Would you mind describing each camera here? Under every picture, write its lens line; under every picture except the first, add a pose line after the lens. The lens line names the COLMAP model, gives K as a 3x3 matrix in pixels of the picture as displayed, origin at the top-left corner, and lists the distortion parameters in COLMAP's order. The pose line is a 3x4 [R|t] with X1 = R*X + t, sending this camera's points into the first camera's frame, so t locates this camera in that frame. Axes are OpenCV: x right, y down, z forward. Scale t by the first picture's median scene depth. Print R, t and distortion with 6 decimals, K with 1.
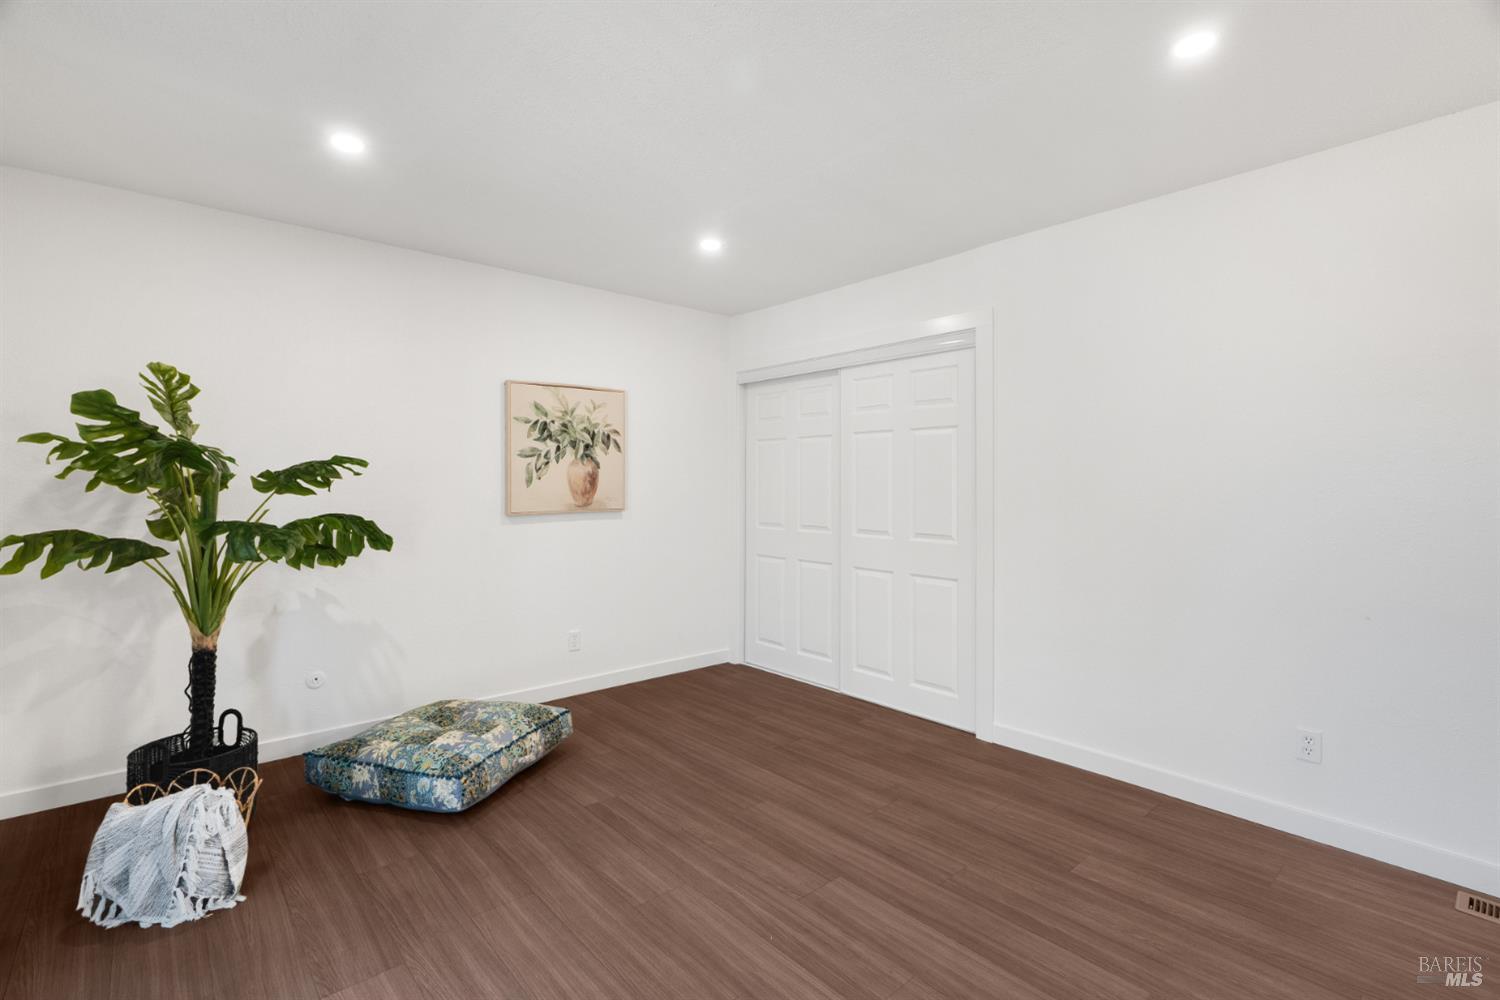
lens RADIAL K [[679.0, 0, 722.2], [0, 679.0, 477.5], [0, 0, 1]] dist [-0.011021, 0.003284]
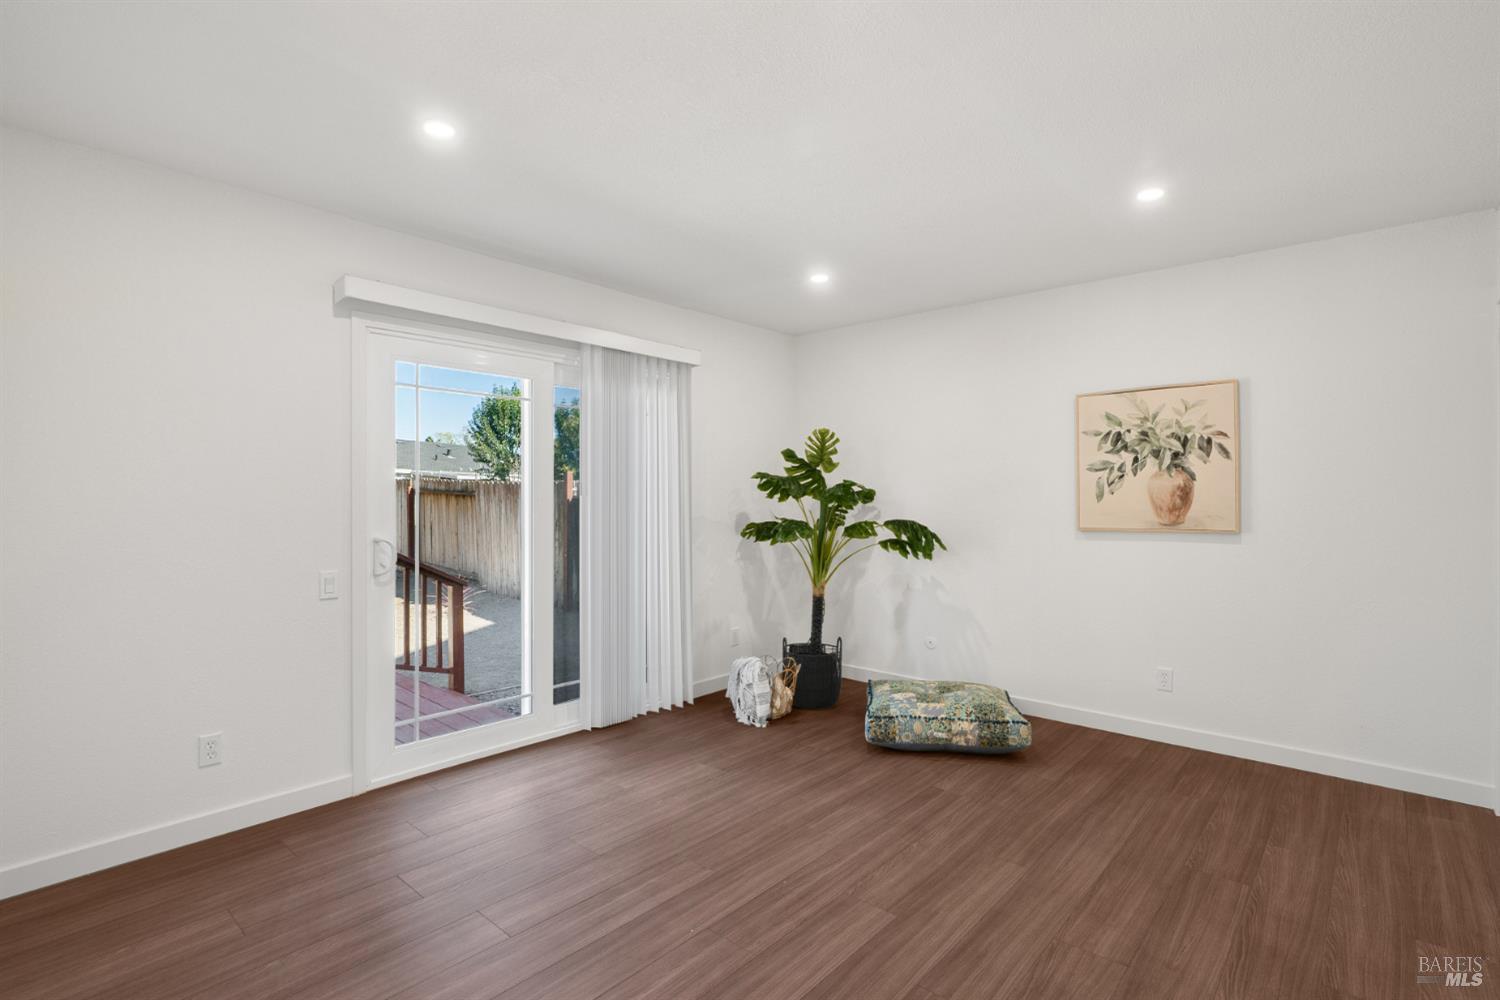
lens RADIAL K [[707.1, 0, 770.9], [0, 707.1, 496.1], [0, 0, 1]] dist [-0.007908, 0.001147]
pose [[0.167685, -0.004000, -0.985832, 0.787388], [0.005962, 0.999978, -0.003043, 0.007167], [0.985823, -0.005367, 0.167705, 0.473089]]
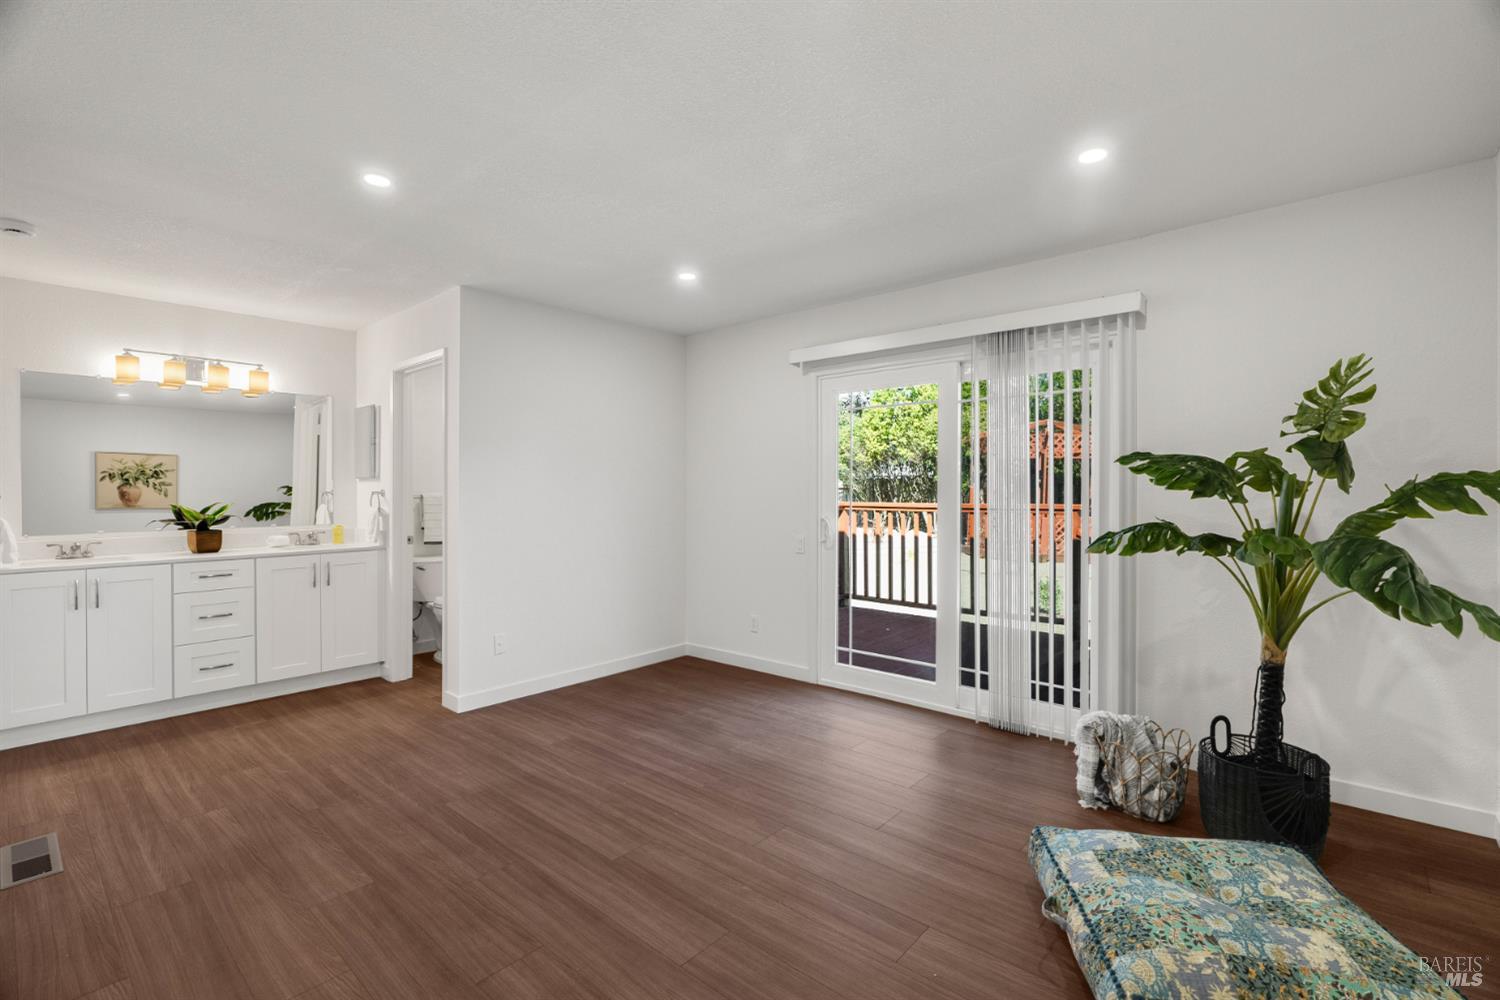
lens RADIAL K [[679.0, 0, 748.8], [0, 679.0, 498.2], [0, 0, 1]] dist [-0.011021, 0.003284]
pose [[-0.986814, 0.003175, -0.161826, 0.094956], [0.002325, 0.999982, 0.005441, 0.011700], [0.161841, 0.004993, -0.986804, 1.474756]]
